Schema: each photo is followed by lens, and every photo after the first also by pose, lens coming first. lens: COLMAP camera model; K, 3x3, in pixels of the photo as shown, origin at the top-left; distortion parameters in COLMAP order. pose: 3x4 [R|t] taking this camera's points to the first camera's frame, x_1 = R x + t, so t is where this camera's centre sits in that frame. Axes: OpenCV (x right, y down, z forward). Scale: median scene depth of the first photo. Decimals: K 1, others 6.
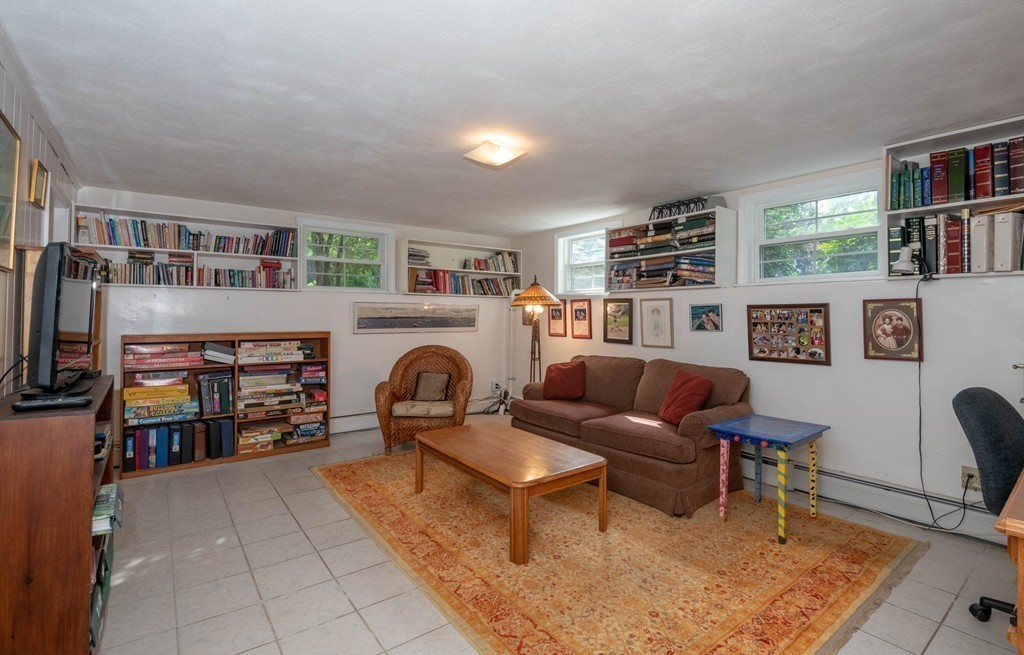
lens RADIAL K [[475.9, 0, 514.1], [0, 475.9, 308.8], [0, 0, 1]] dist [-0.002051, -0.000473]
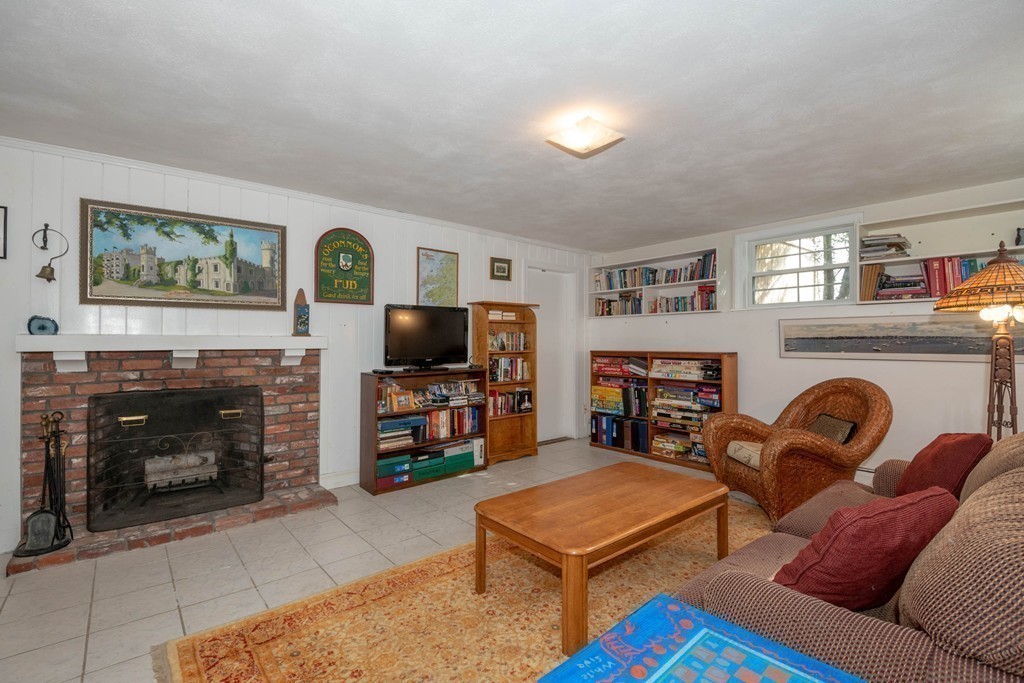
lens RADIAL K [[463.1, 0, 516.7], [0, 463.1, 337.3], [0, 0, 1]] dist [0.014798, -0.024839]
pose [[0.055331, -0.010787, -0.998410, 0.529222], [0.015318, 0.999833, -0.009954, 0.021524], [0.998351, -0.014743, 0.055487, 0.574118]]
